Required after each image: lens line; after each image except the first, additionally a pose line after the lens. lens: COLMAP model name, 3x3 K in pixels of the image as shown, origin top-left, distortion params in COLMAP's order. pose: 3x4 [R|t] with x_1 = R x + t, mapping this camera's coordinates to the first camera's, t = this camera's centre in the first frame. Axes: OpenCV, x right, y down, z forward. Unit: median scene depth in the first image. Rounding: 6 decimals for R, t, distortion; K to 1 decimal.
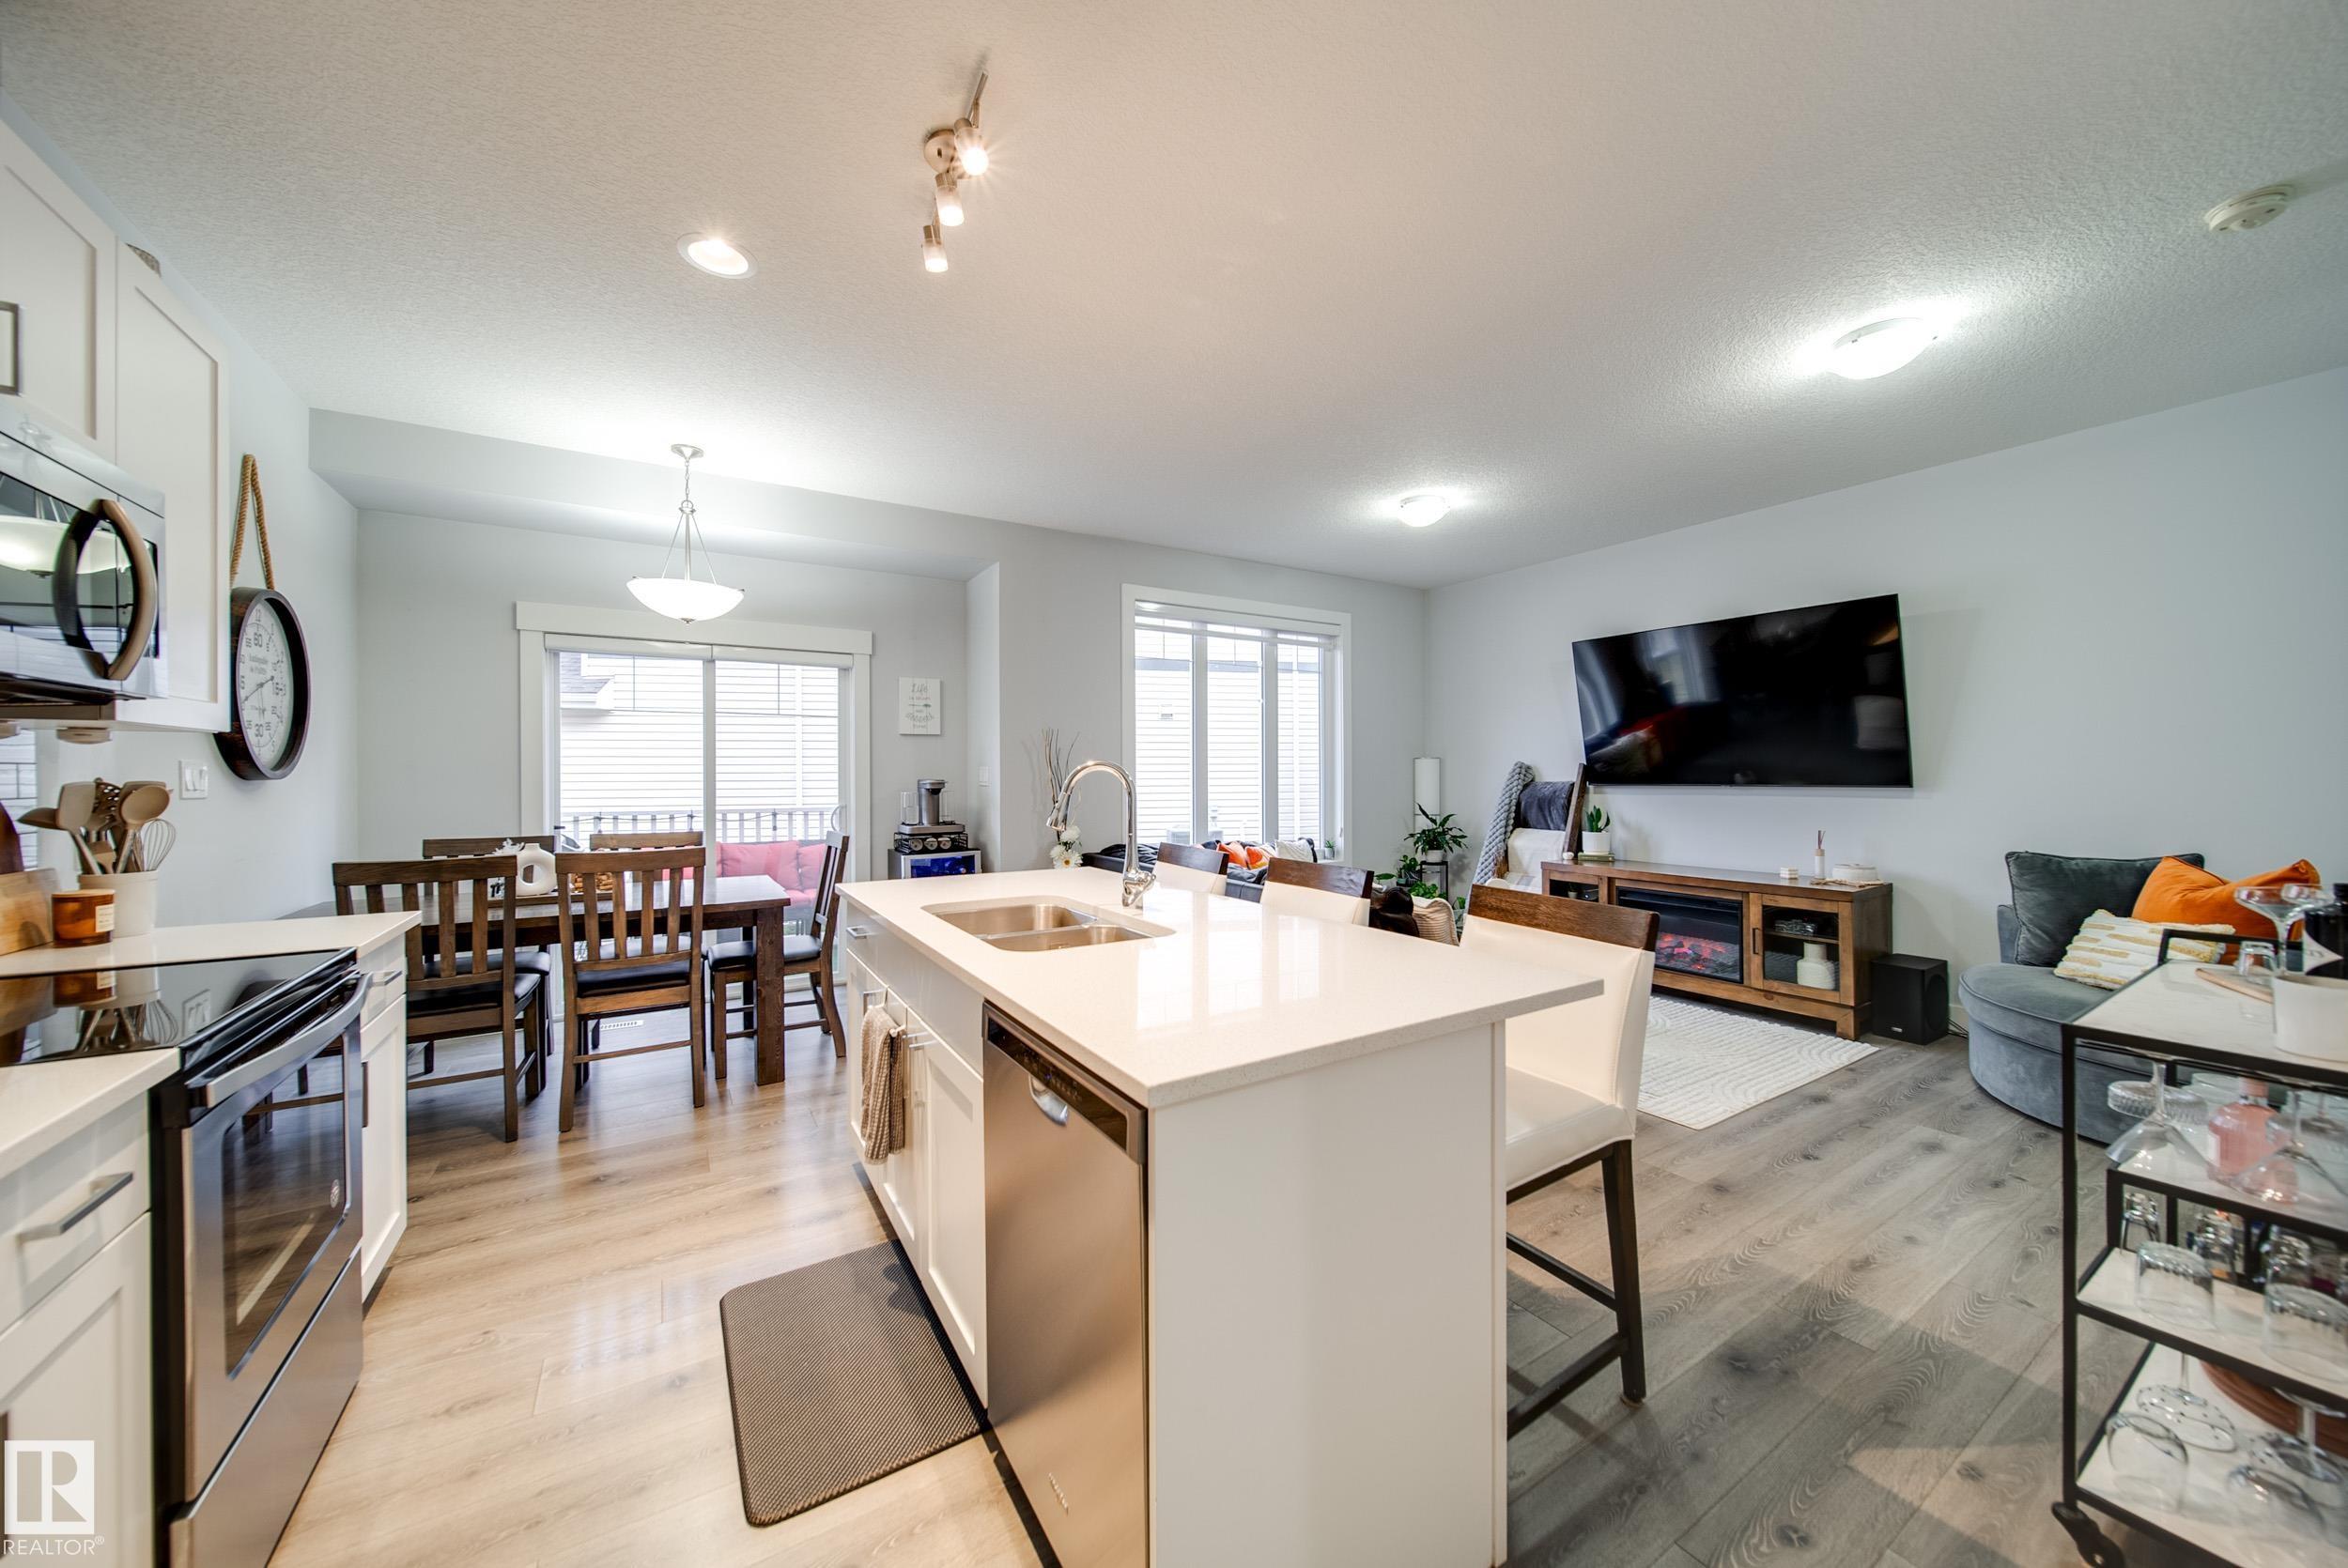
lens RADIAL K [[822.9, 0, 1175.5], [0, 822.9, 780.3], [0, 0, 1]] dist [-0.000474, -0.001702]
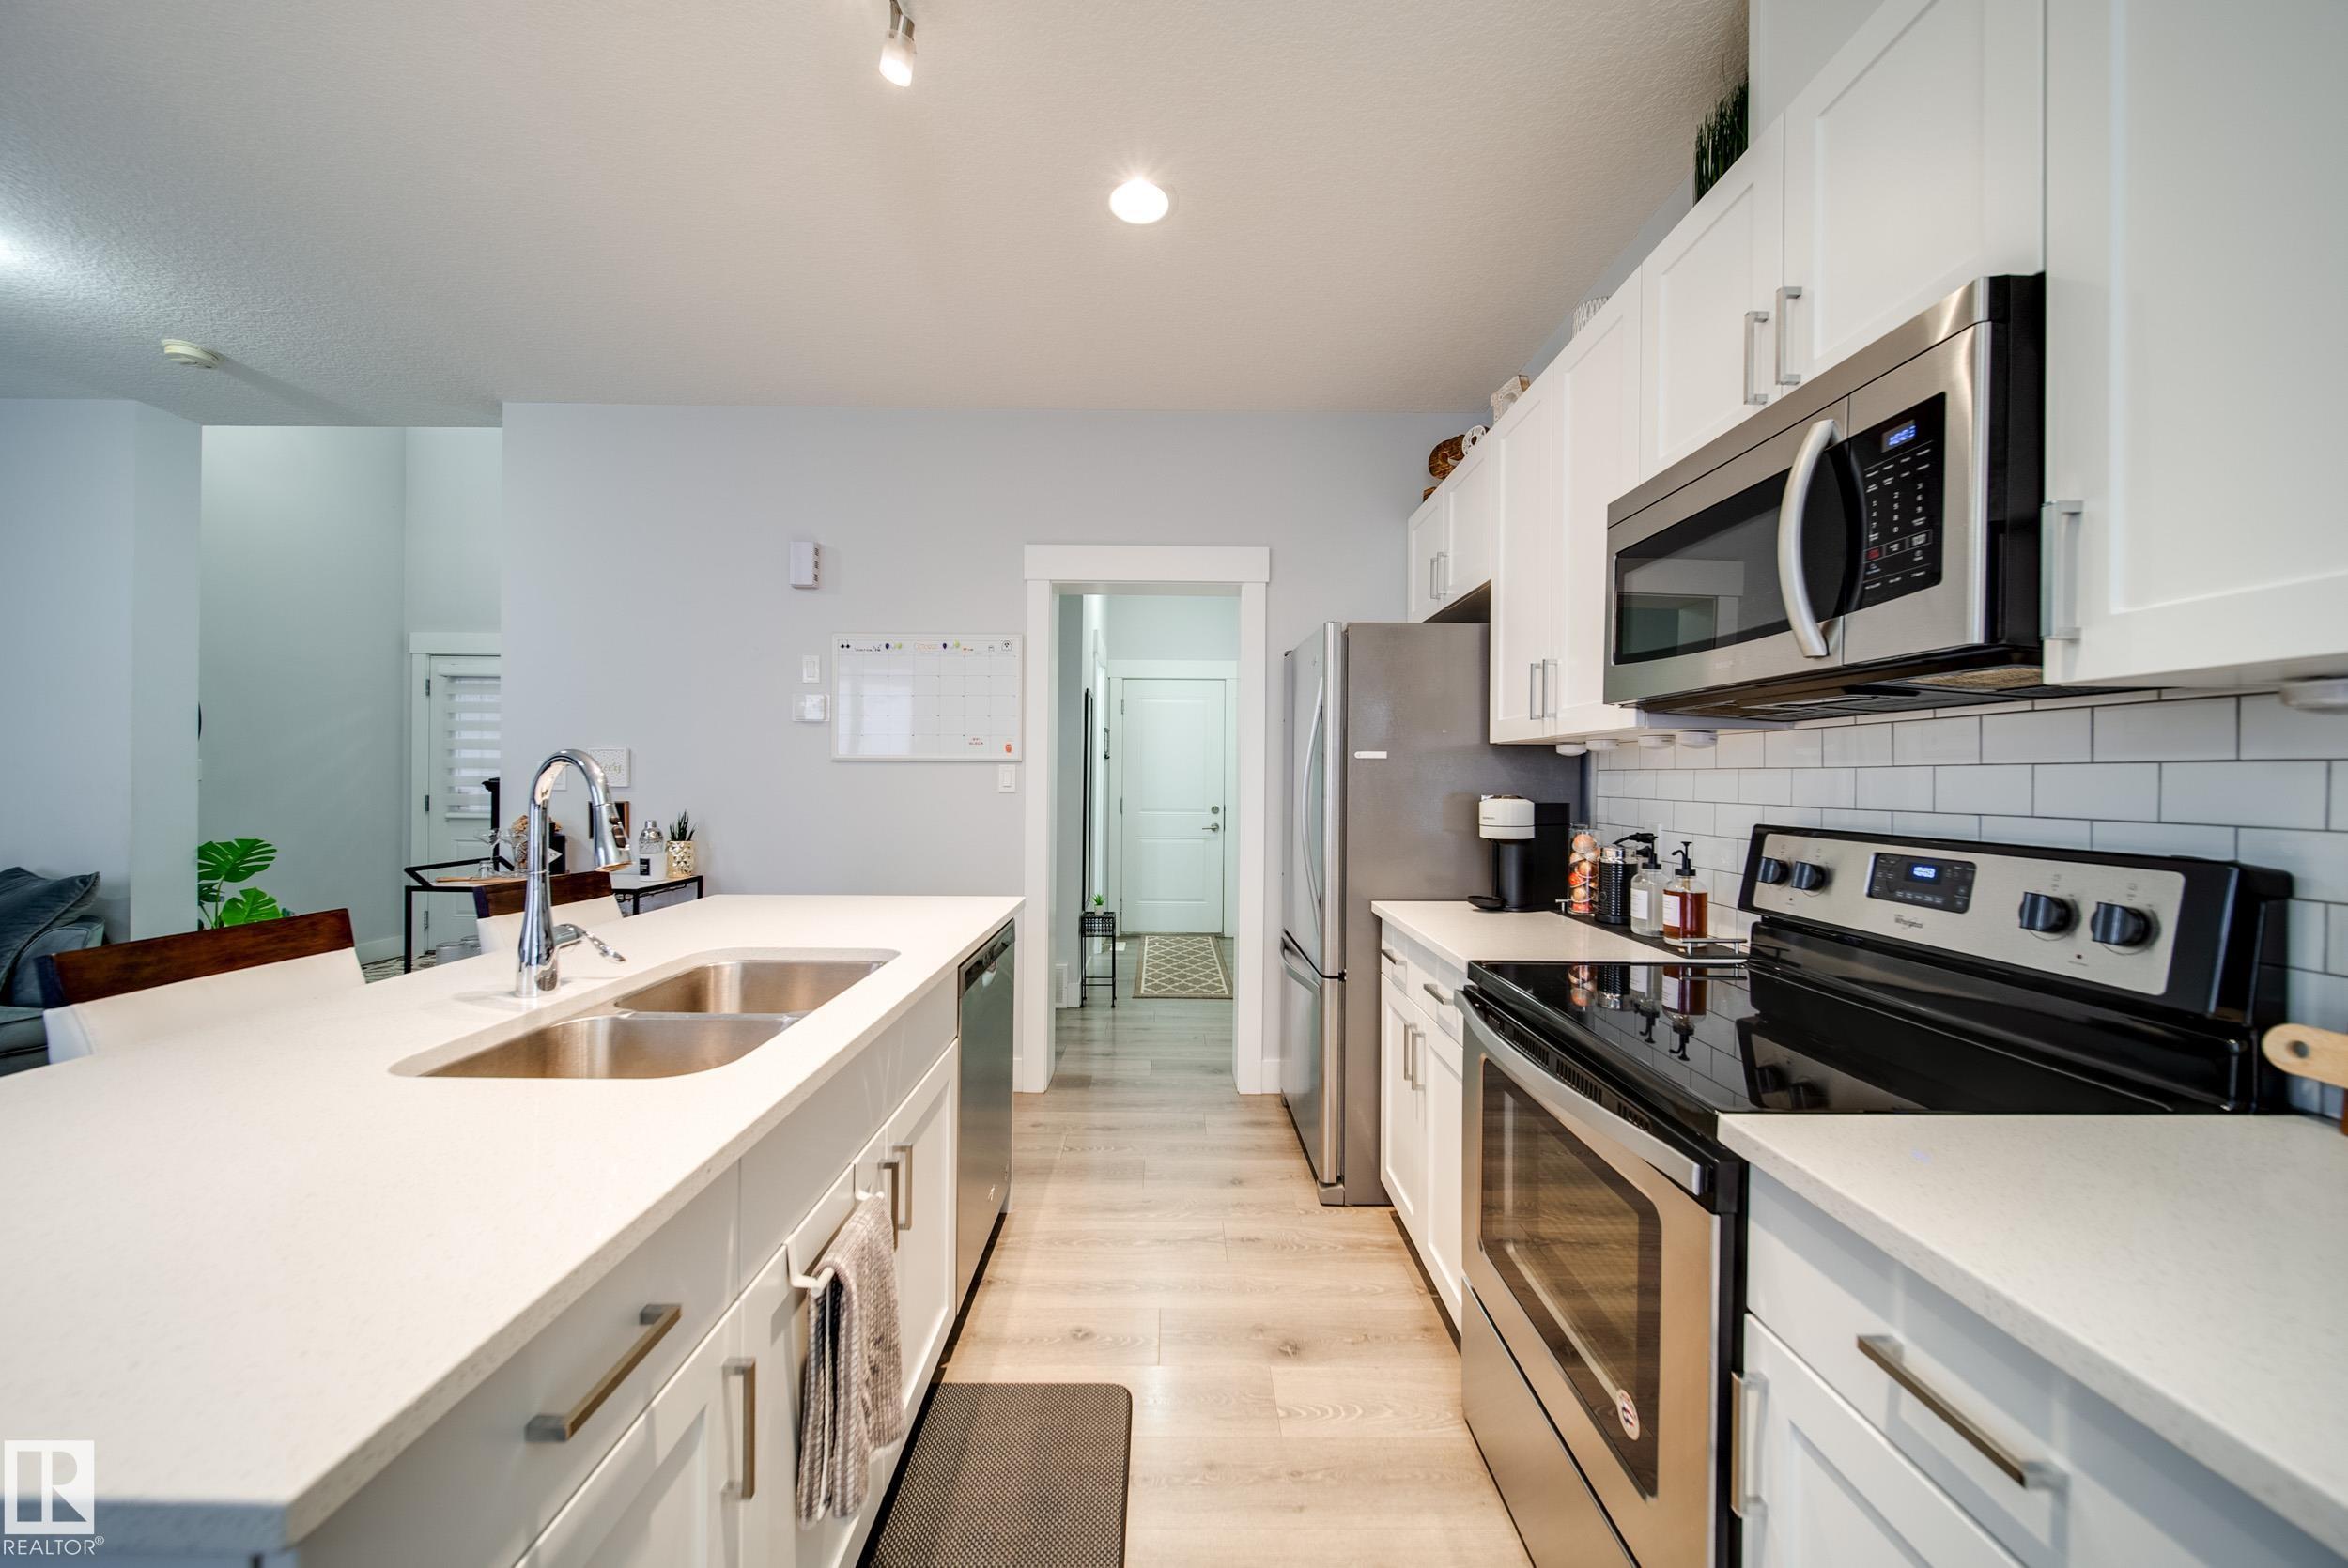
lens RADIAL K [[822.9, 0, 1175.5], [0, 822.9, 780.3], [0, 0, 1]] dist [-0.000474, -0.001702]
pose [[-0.852153, -0.005335, 0.523266, -0.396054], [-0.001016, 0.999963, 0.008541, -0.003507], [-0.523292, 0.006746, -0.852127, 0.653786]]
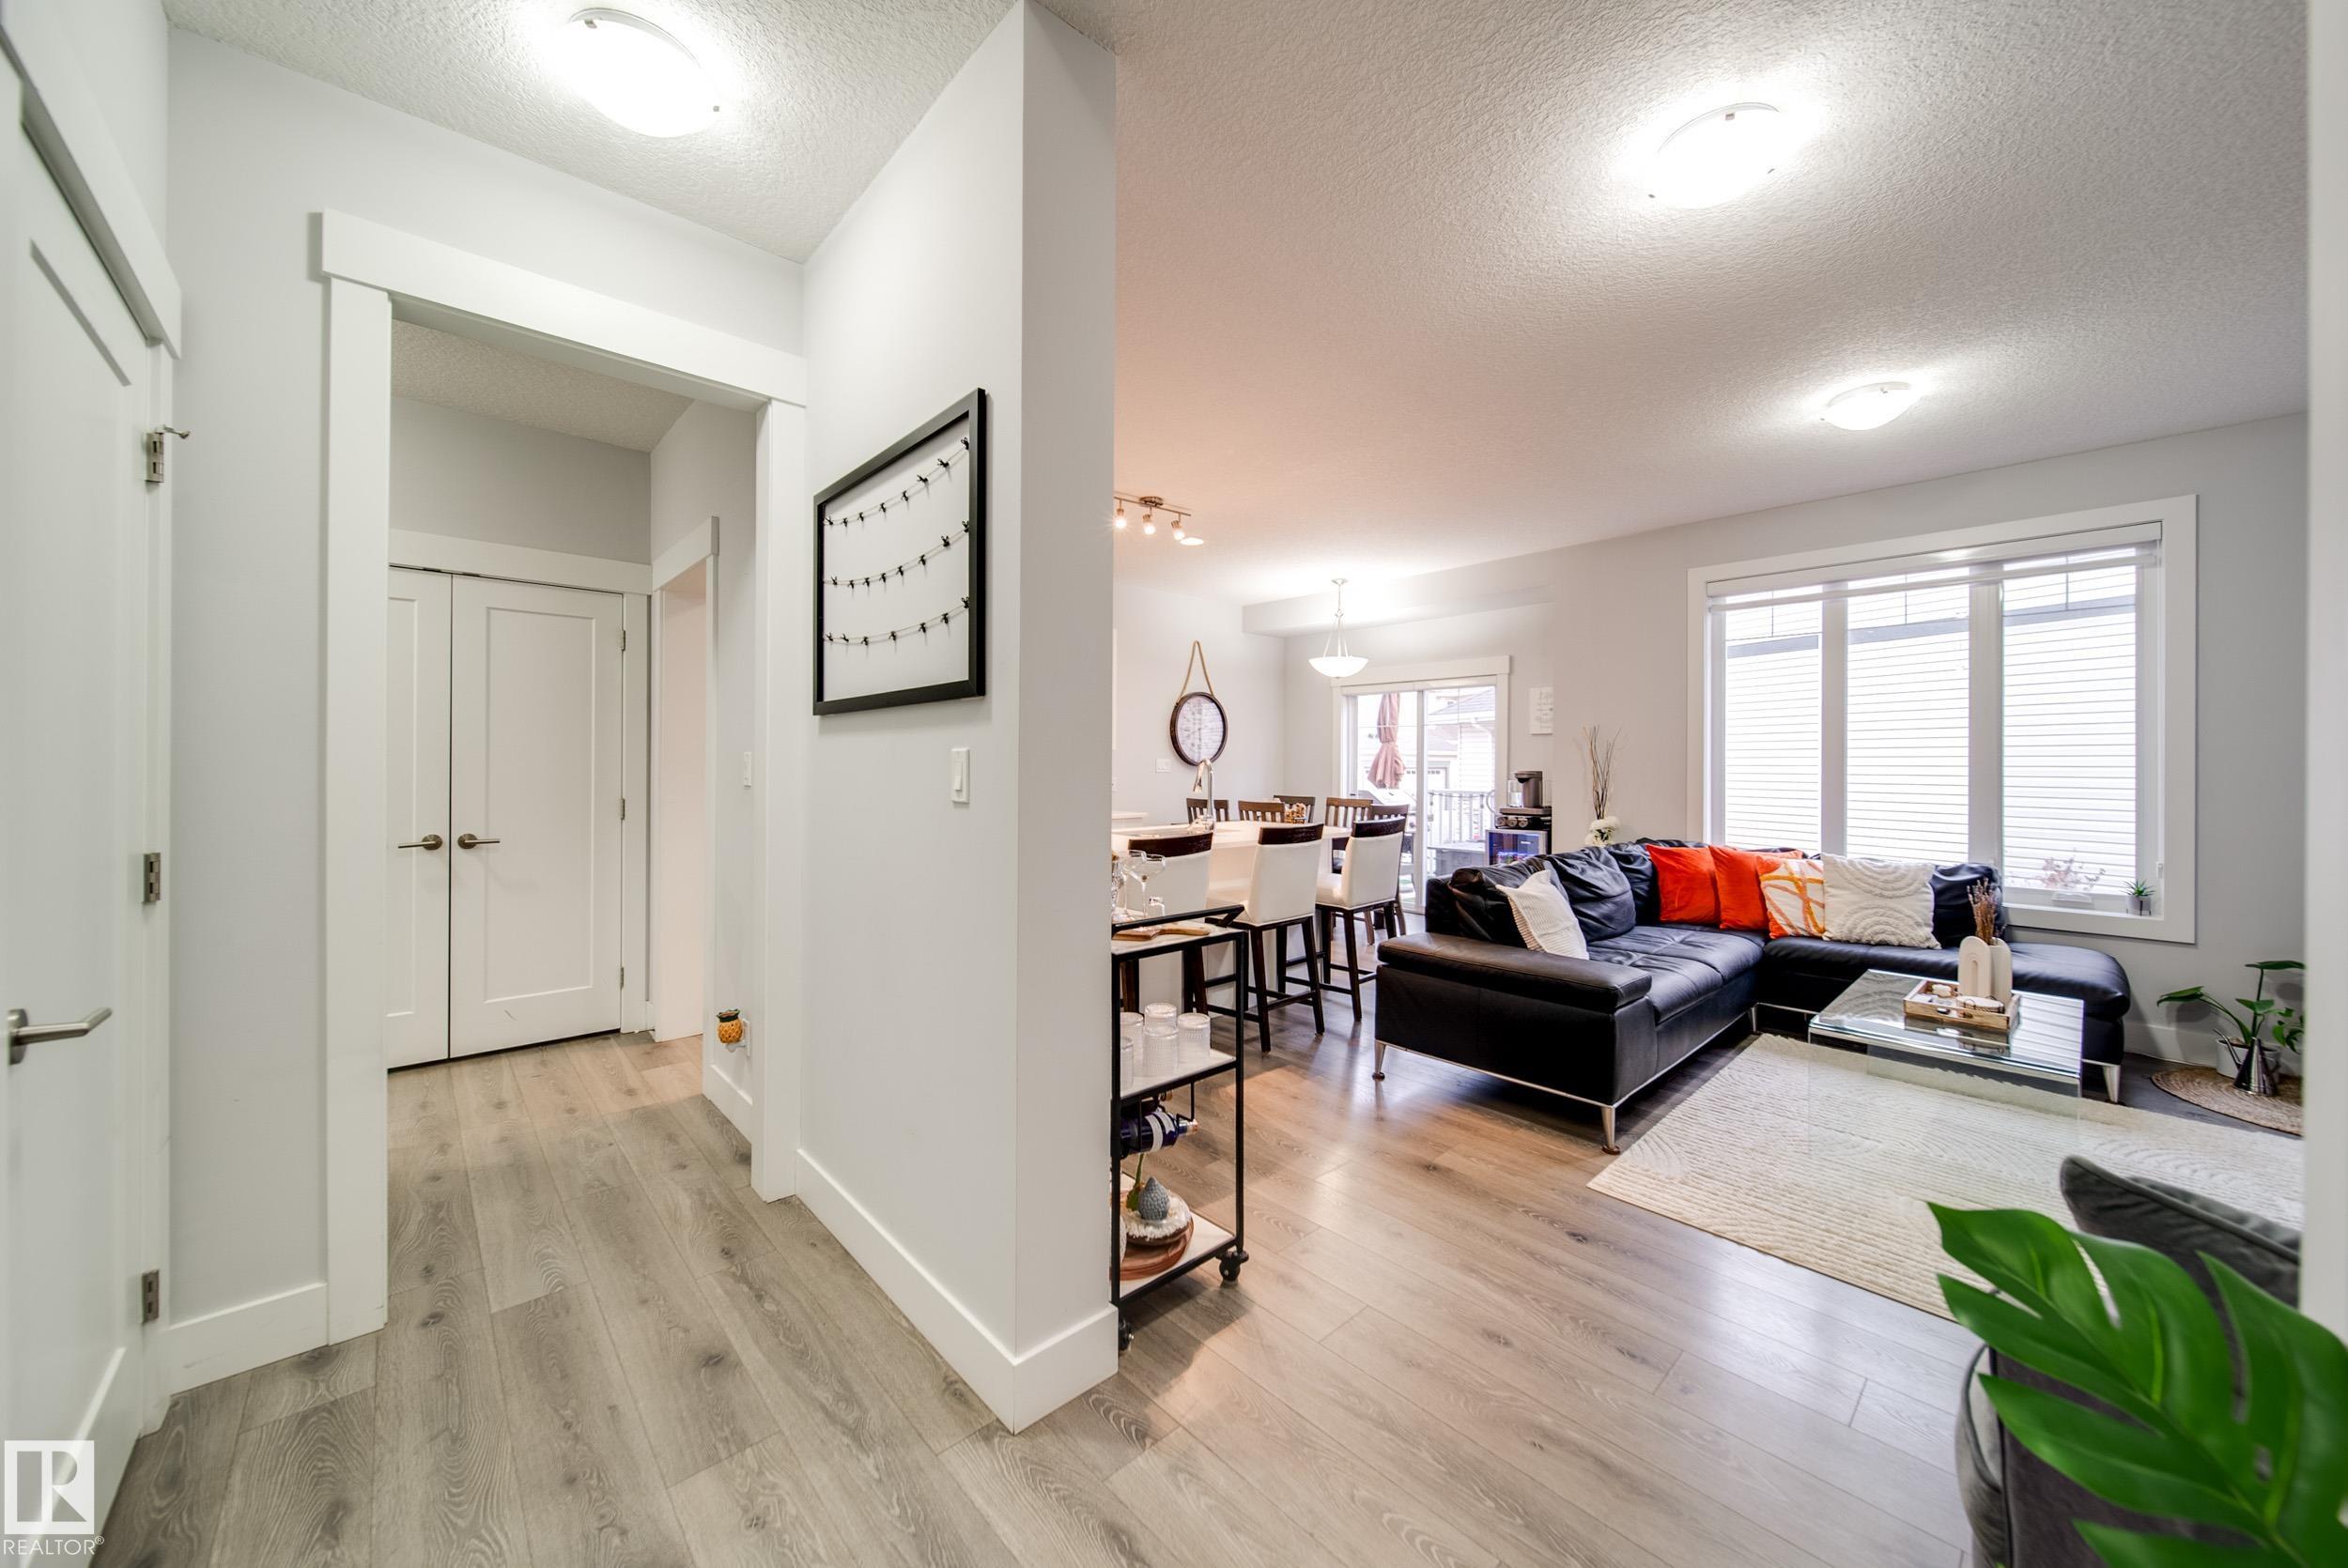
lens RADIAL K [[845.1, 0, 1164.9], [0, 845.1, 762.6], [0, 0, 1]] dist [0.000175, -0.000045]
pose [[0.180161, 0.003939, -0.983629, 0.972359], [-0.015026, 0.999886, 0.001252, -0.008033], [0.983522, 0.014555, 0.180199, 0.274572]]
